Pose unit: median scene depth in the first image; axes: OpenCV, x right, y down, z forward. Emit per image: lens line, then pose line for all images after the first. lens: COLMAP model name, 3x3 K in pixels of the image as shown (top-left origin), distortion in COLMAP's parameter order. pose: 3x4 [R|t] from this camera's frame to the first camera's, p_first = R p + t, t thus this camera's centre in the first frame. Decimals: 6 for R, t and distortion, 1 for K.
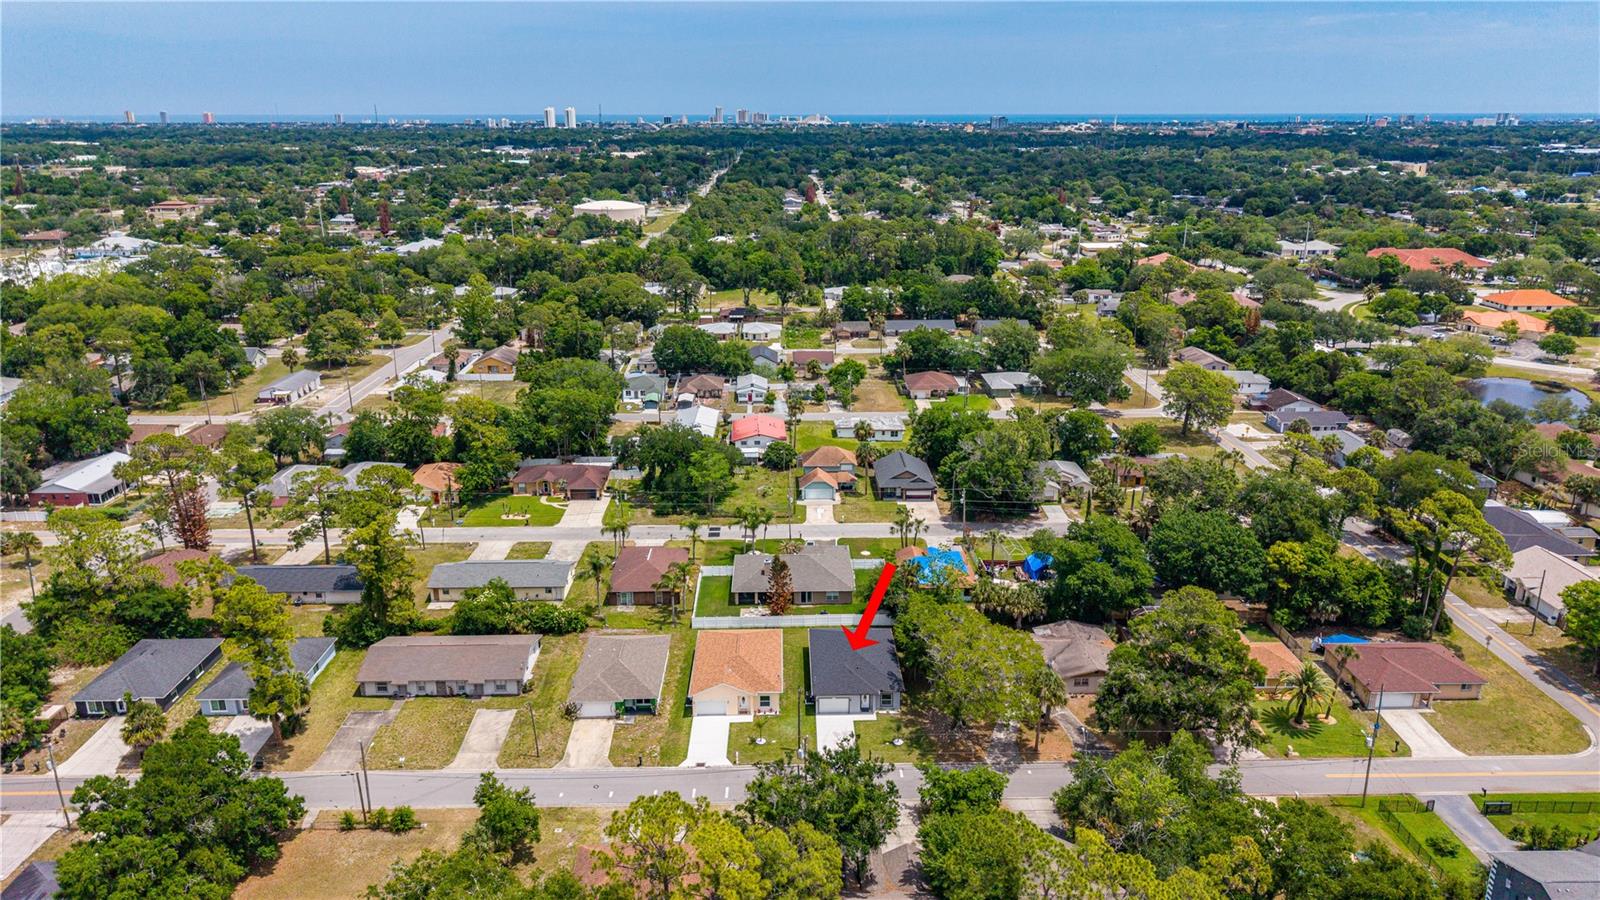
lens RADIAL K [[1133.6, 0, 797.1], [0, 1133.6, 479.0], [0, 0, 1]] dist [0.006879, -0.001037]
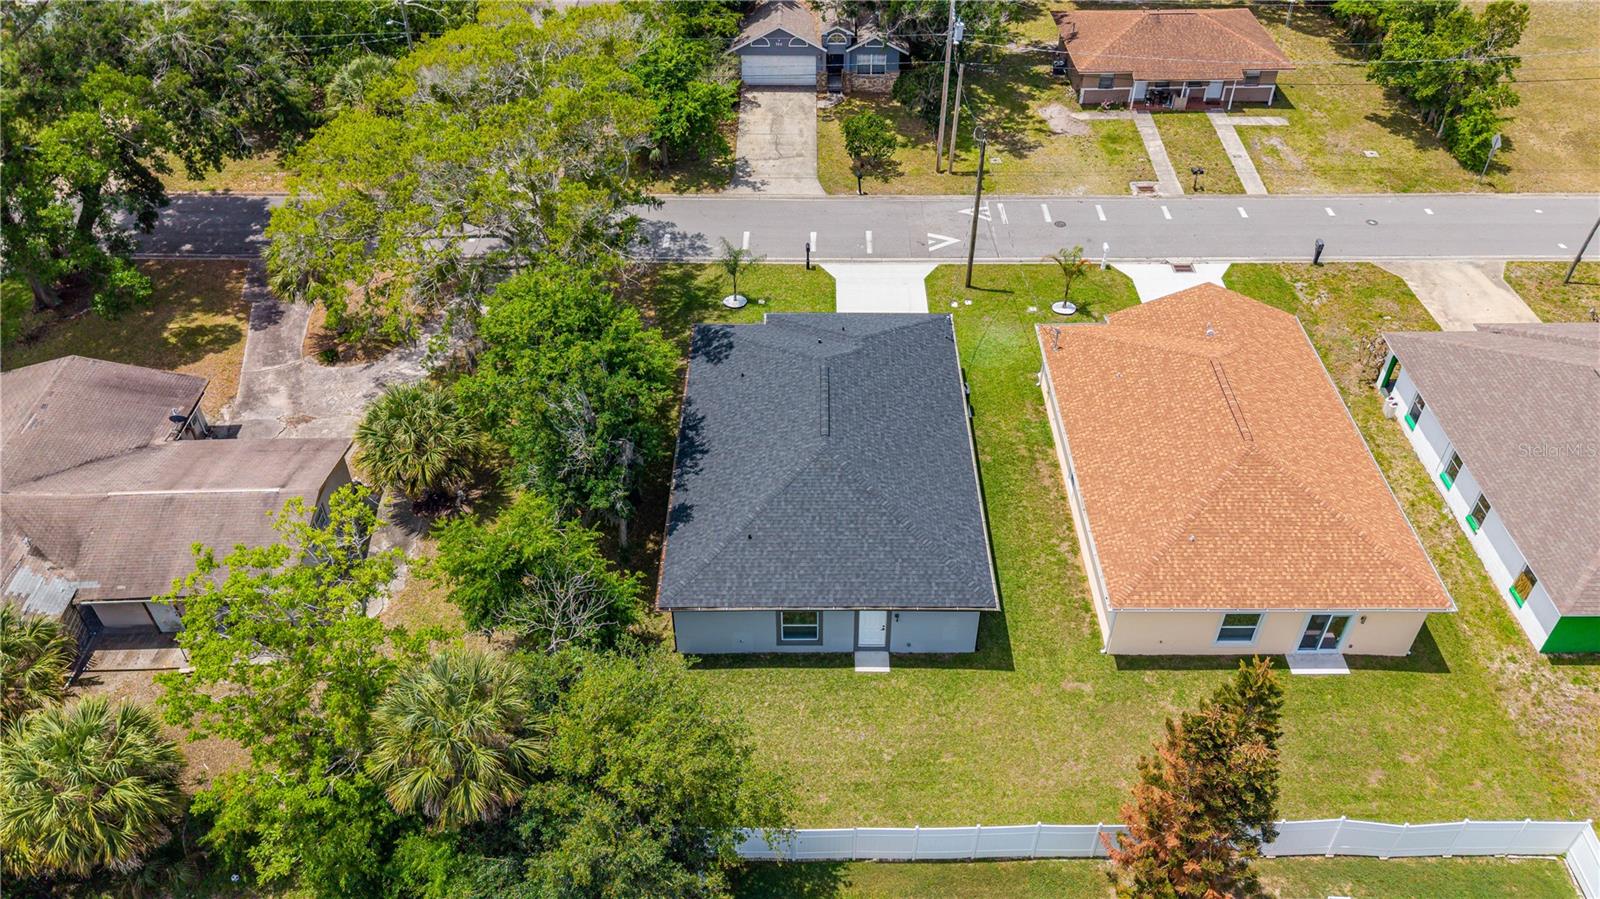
lens RADIAL K [[1133.6, 0, 797.1], [0, 1133.6, 478.5], [0, 0, 1]] dist [0.006879, -0.001037]
pose [[-0.999639, -0.010991, 0.024497, 0.047625], [0.016383, 0.473139, 0.880835, -0.093642], [-0.021272, 0.880919, -0.472789, 1.081656]]
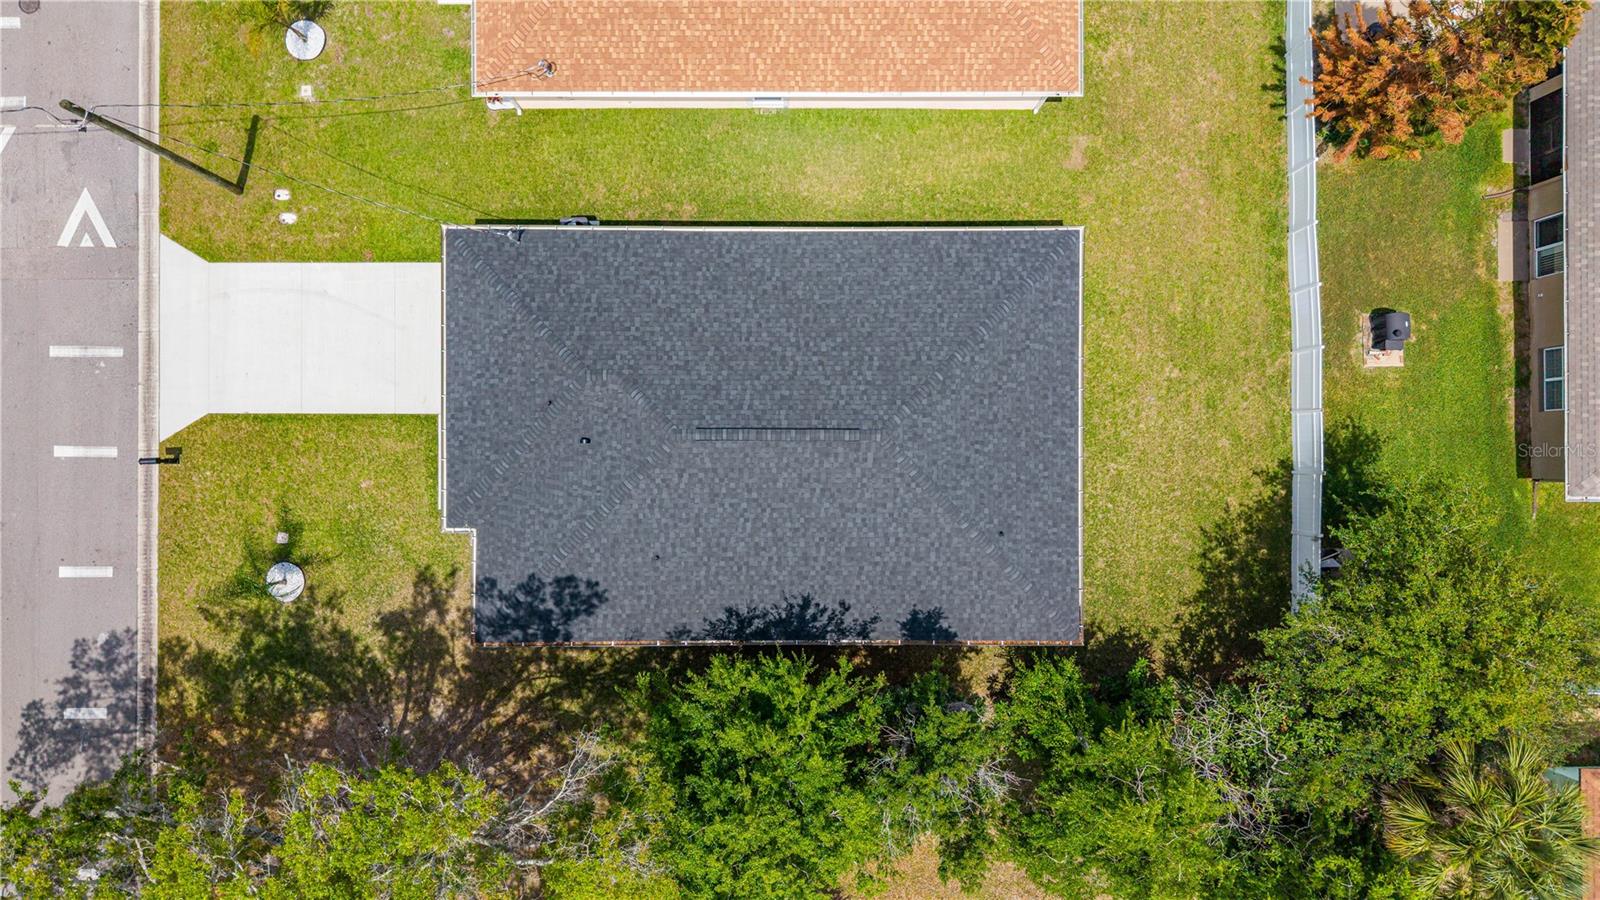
lens RADIAL K [[1133.6, 0, 797.1], [0, 1133.6, 479.0], [0, 0, 1]] dist [0.006879, -0.001037]
pose [[-0.021456, 0.999769, -0.001111, 0.055344], [-0.315796, -0.005723, 0.948810, -0.039202], [0.948584, 0.020709, 0.315846, 0.884494]]
